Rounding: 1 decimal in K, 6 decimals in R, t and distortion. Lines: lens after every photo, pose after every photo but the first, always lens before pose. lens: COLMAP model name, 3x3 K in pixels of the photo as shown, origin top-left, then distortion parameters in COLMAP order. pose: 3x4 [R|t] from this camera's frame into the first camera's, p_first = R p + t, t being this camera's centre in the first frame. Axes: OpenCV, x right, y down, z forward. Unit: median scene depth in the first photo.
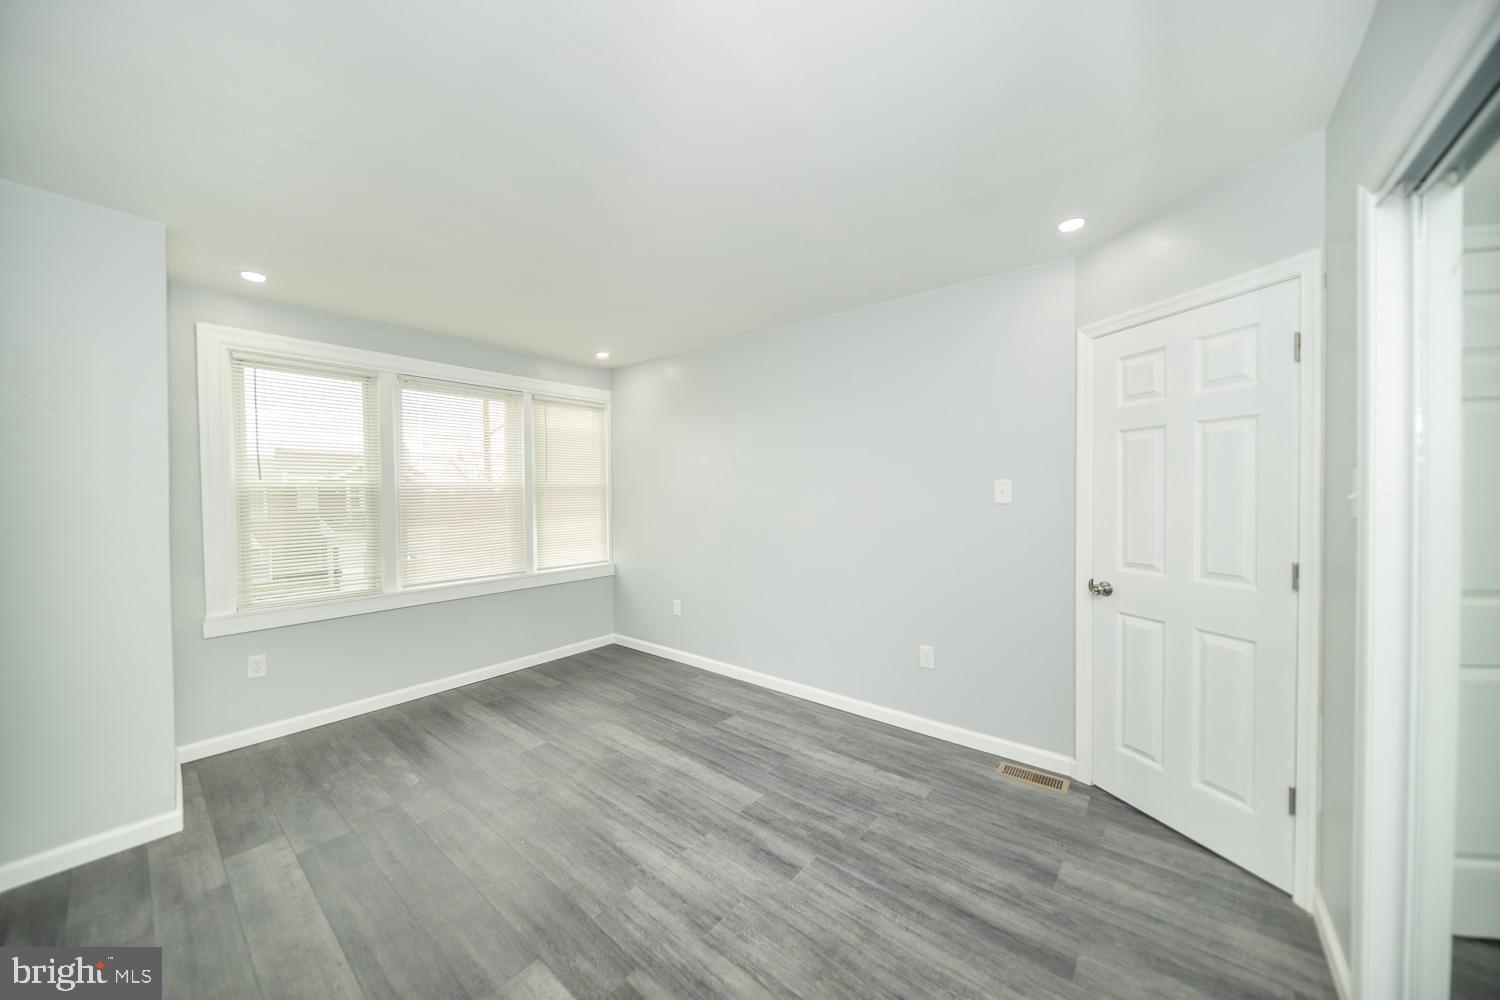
lens RADIAL K [[521.1, 0, 744.0], [0, 521.1, 501.9], [0, 0, 1]] dist [0.000564, -0.002109]
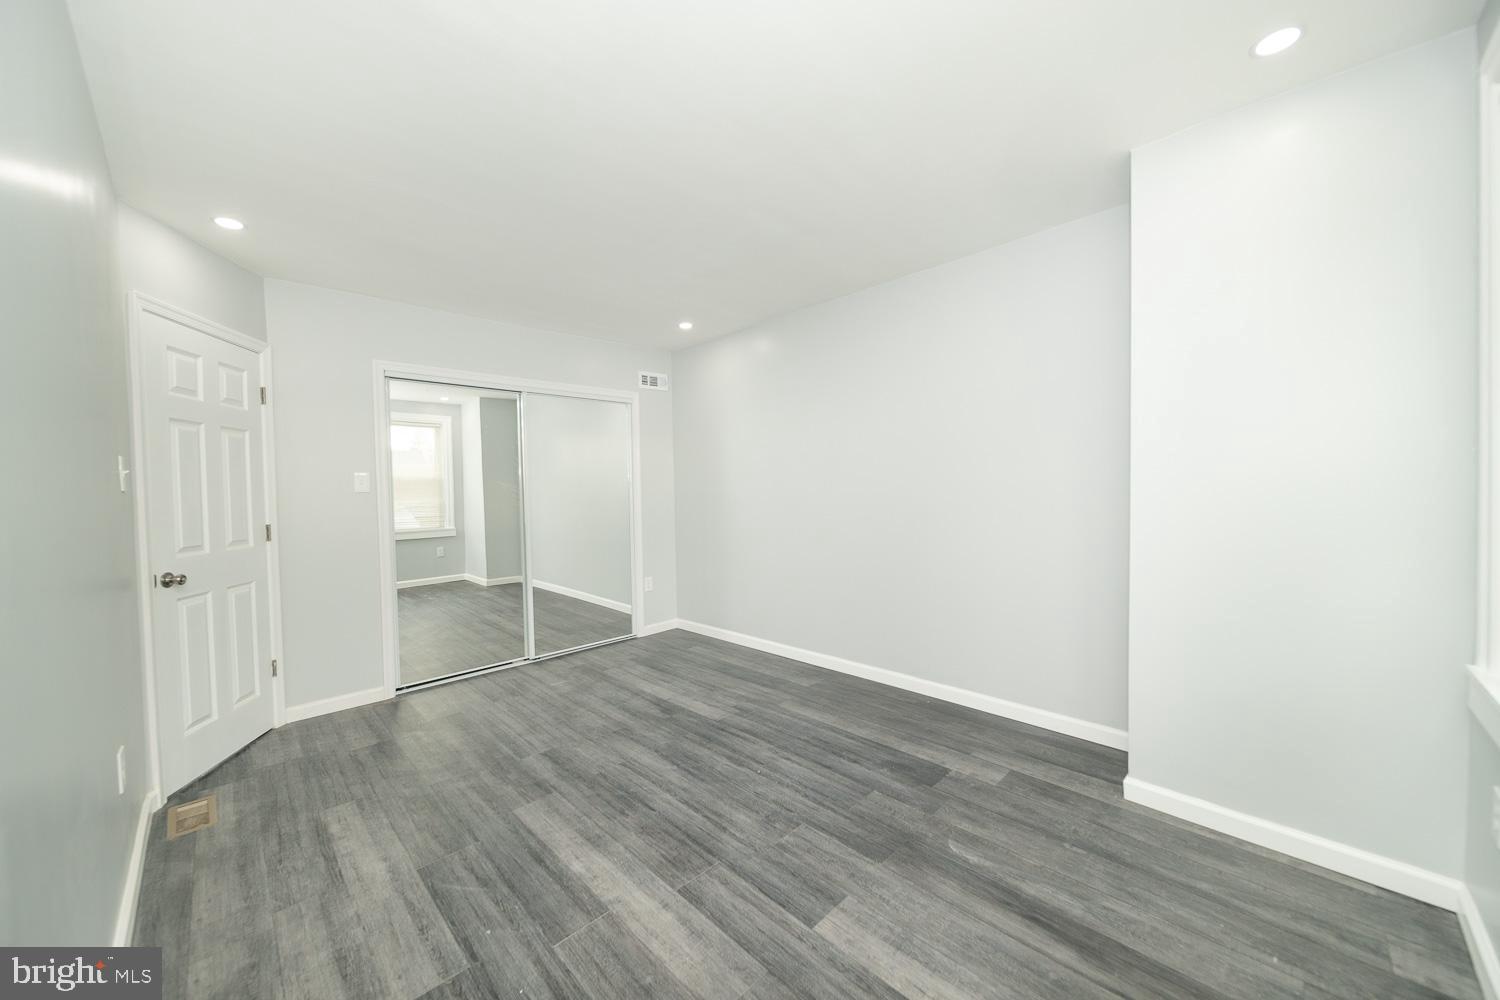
lens RADIAL K [[521.1, 0, 744.0], [0, 521.1, 501.9], [0, 0, 1]] dist [0.000564, -0.002109]
pose [[-0.994772, 0.030722, 0.097388, -0.462191], [0.034693, 0.998623, 0.039344, 0.022817], [-0.096045, 0.042517, -0.994469, 1.862465]]
